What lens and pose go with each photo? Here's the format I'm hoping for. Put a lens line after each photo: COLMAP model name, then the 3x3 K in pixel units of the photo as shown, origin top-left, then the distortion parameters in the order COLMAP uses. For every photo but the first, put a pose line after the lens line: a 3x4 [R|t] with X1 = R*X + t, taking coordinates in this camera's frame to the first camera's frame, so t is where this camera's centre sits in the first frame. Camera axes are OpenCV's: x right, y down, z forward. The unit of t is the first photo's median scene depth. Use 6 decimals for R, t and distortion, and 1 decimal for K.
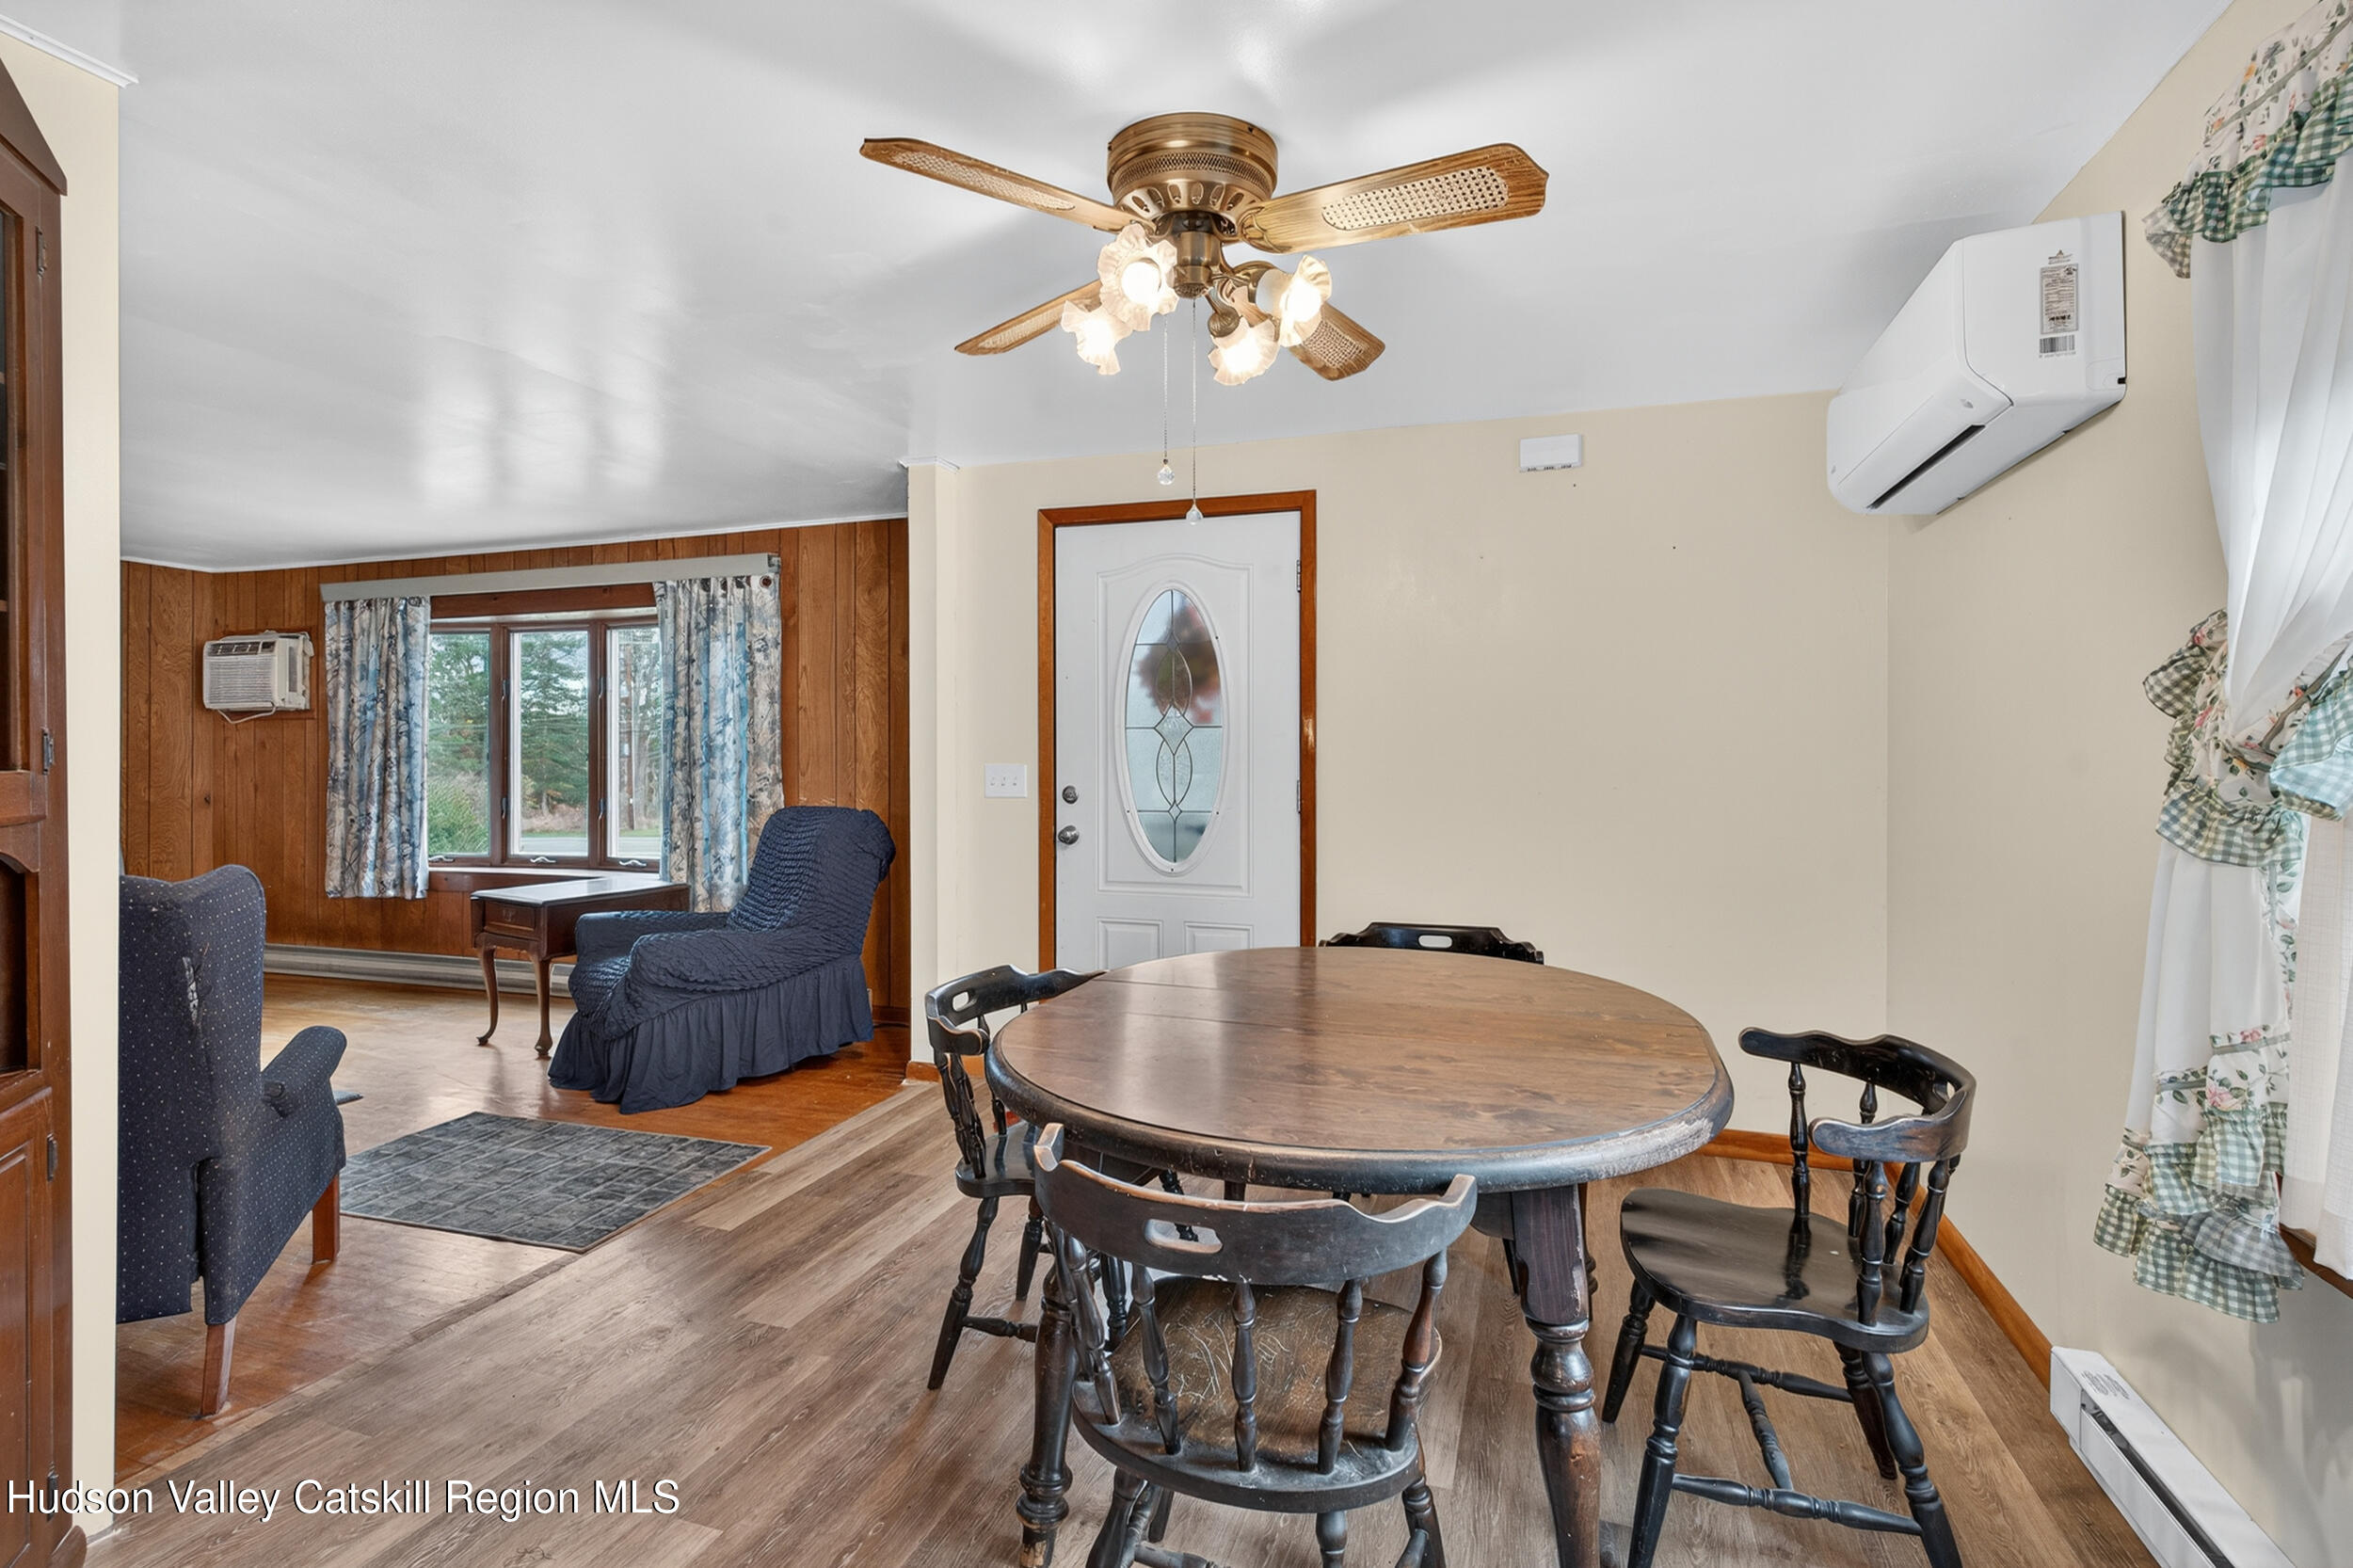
lens RADIAL K [[1130.1, 0, 1174.2], [0, 1130.1, 755.2], [0, 0, 1]] dist [0.000661, 0.000184]
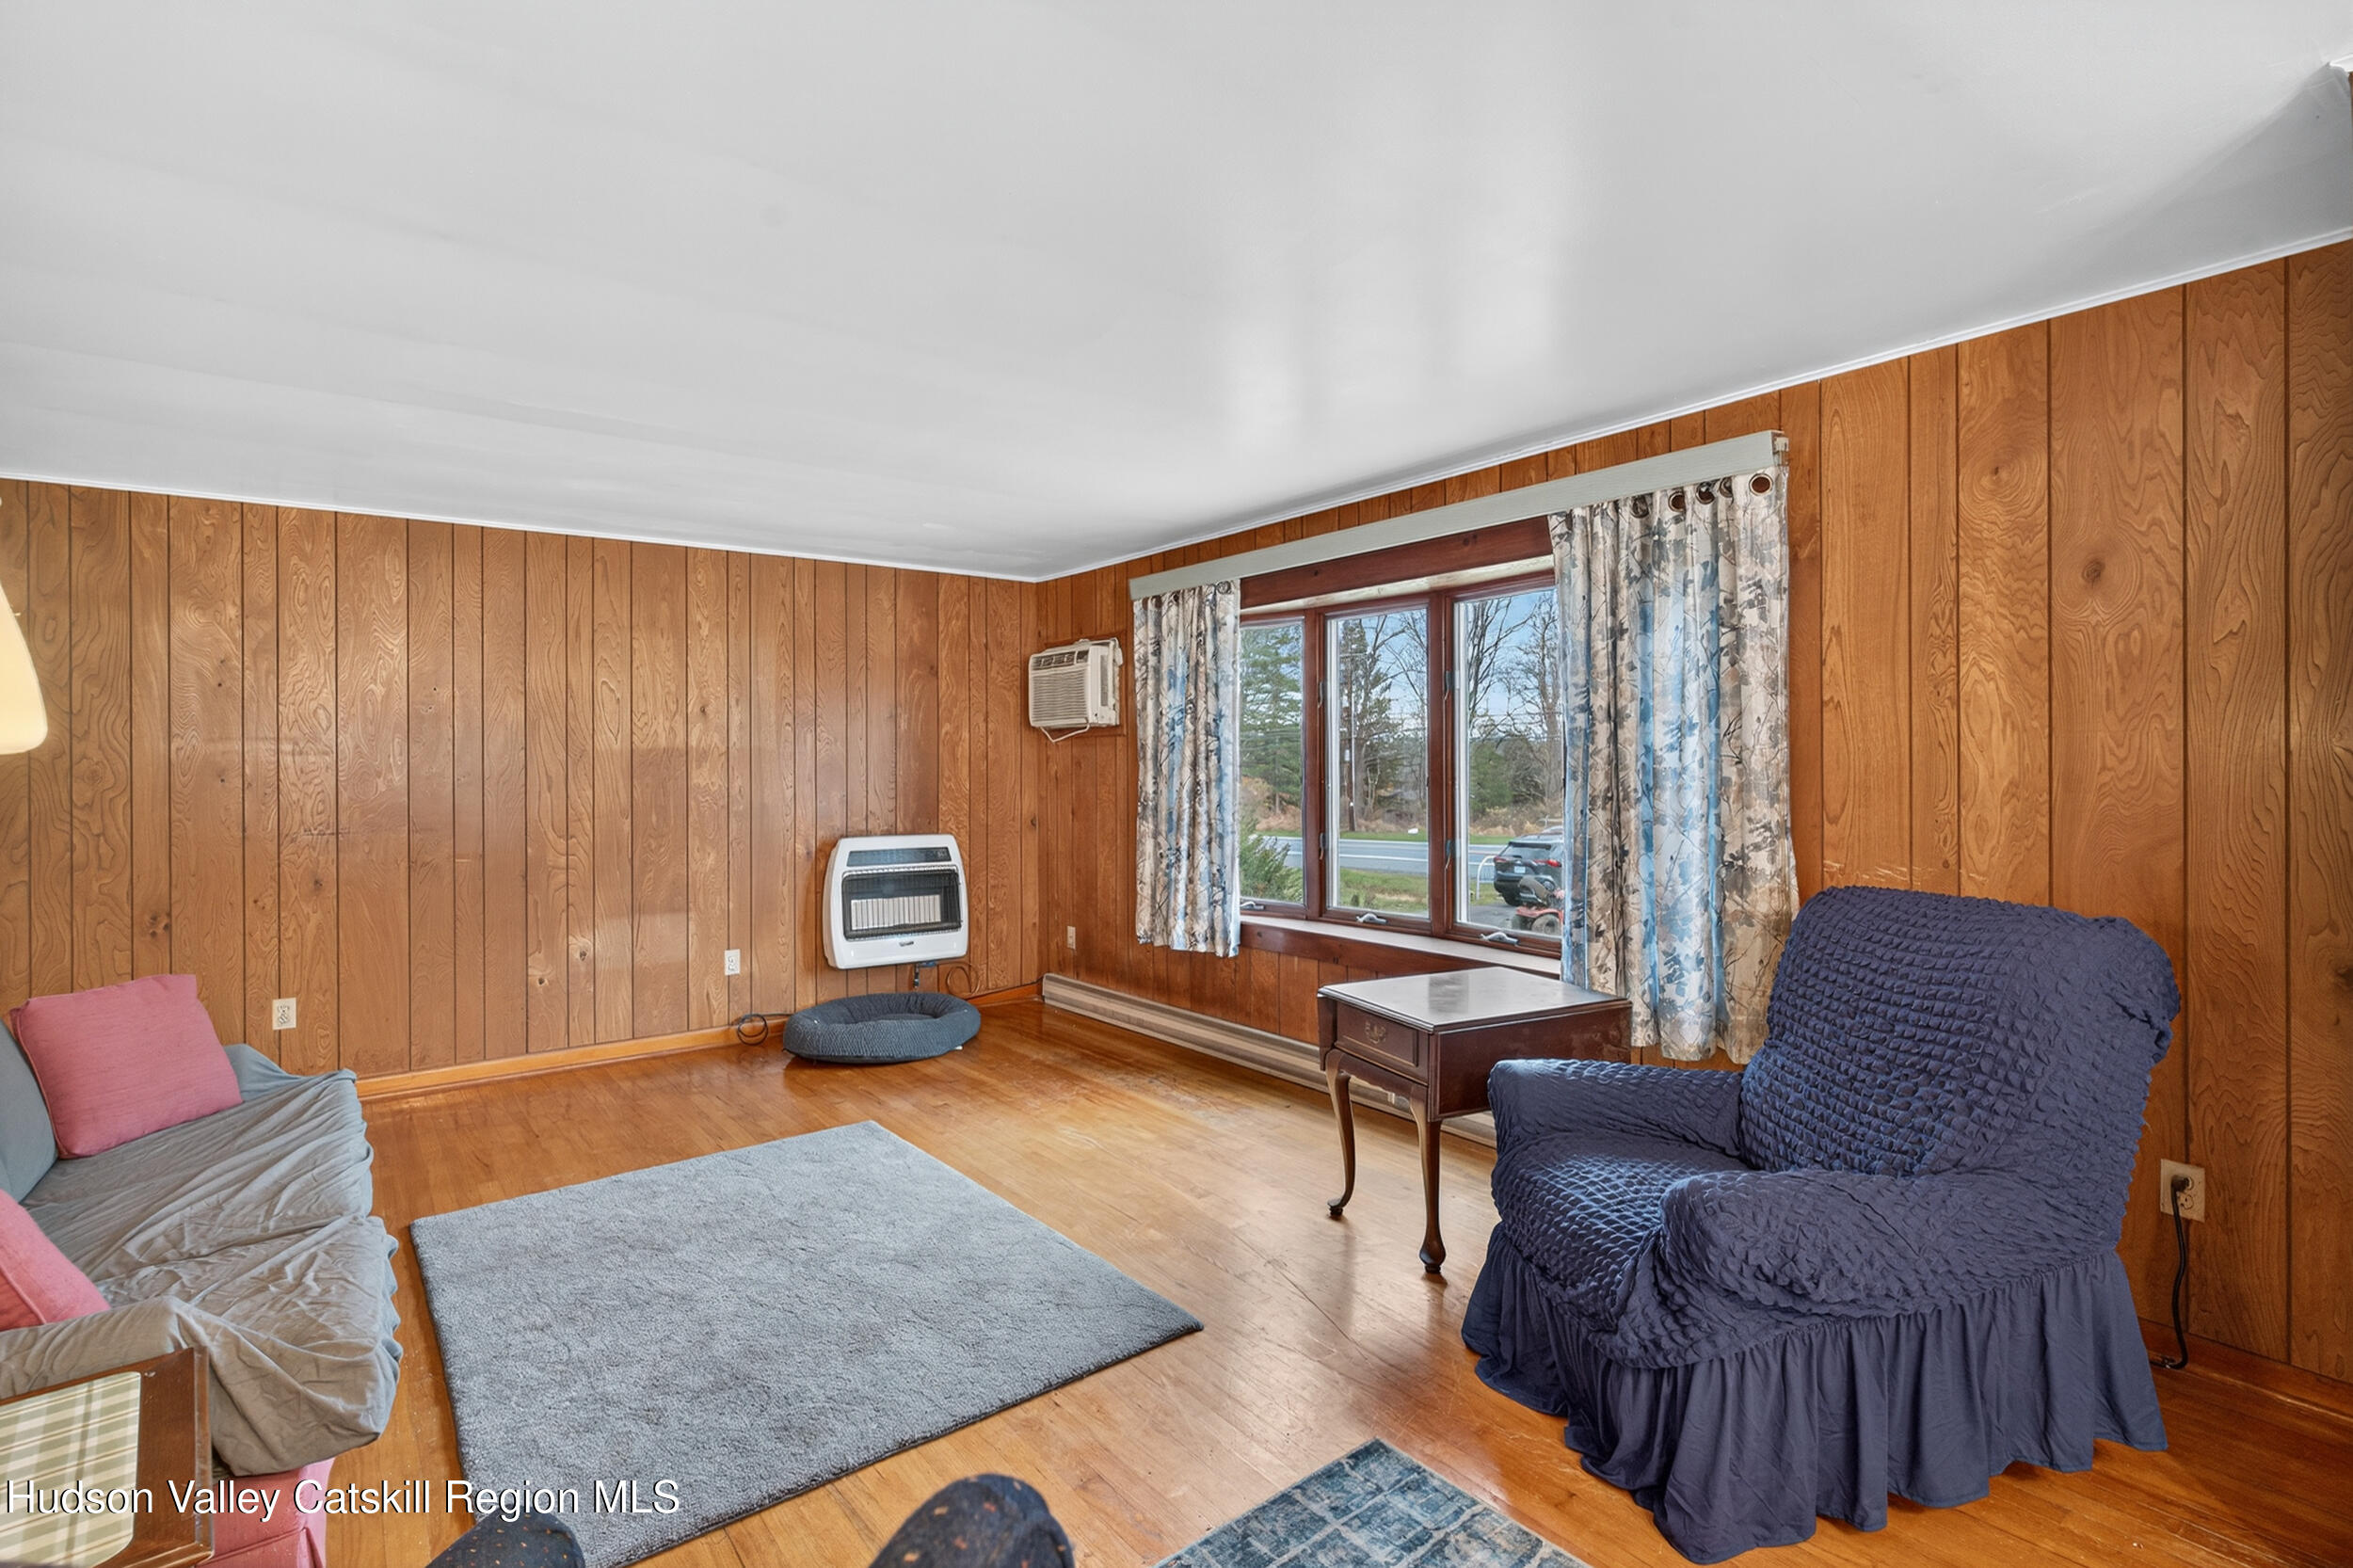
lens RADIAL K [[1130.1, 0, 1174.2], [0, 1130.1, 755.2], [0, 0, 1]] dist [0.000661, 0.000184]
pose [[0.828504, -0.008138, -0.559923, -0.250240], [0.006507, 0.999967, -0.004905, -0.013010], [0.559945, 0.000420, 0.828530, 0.311103]]
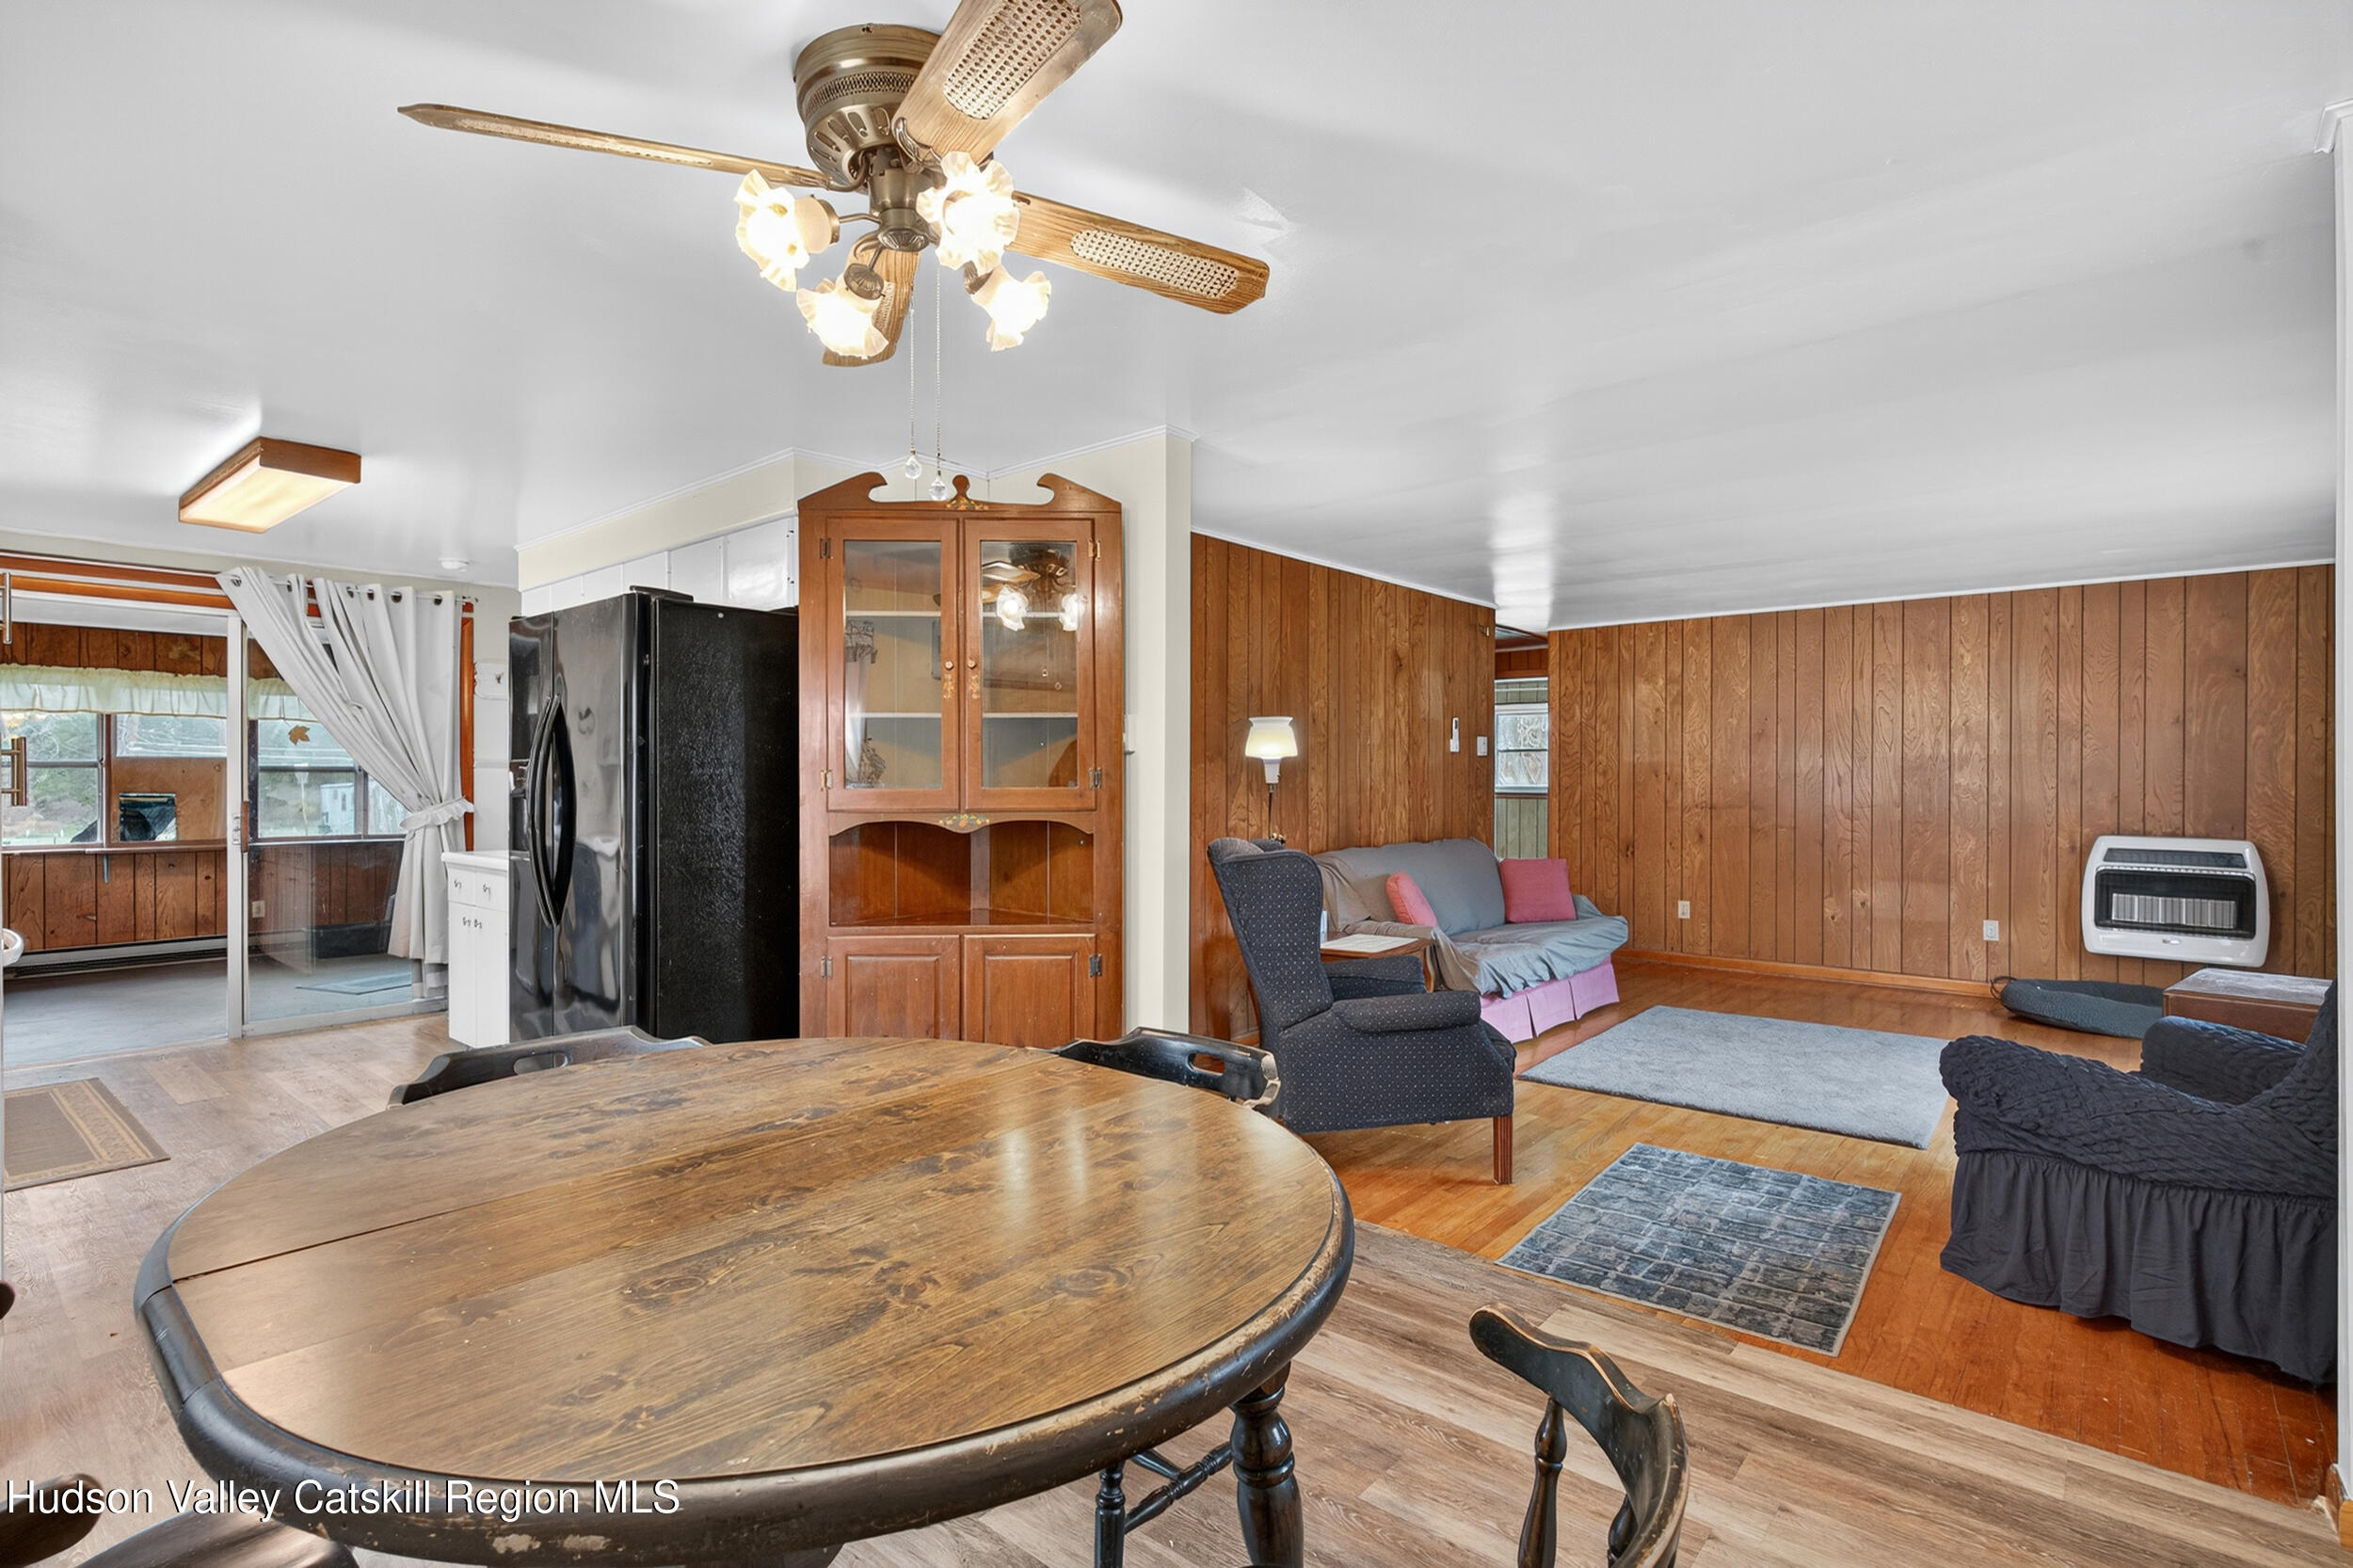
lens RADIAL K [[1138.1, 0, 1173.0], [0, 1138.1, 776.1], [0, 0, 1]] dist [0.002312, 0.000917]
pose [[-0.362315, -0.000663, -0.932056, 0.257640], [-0.003013, 0.999995, 0.000460, -0.002940], [0.932051, 0.002975, -0.362315, 0.515621]]
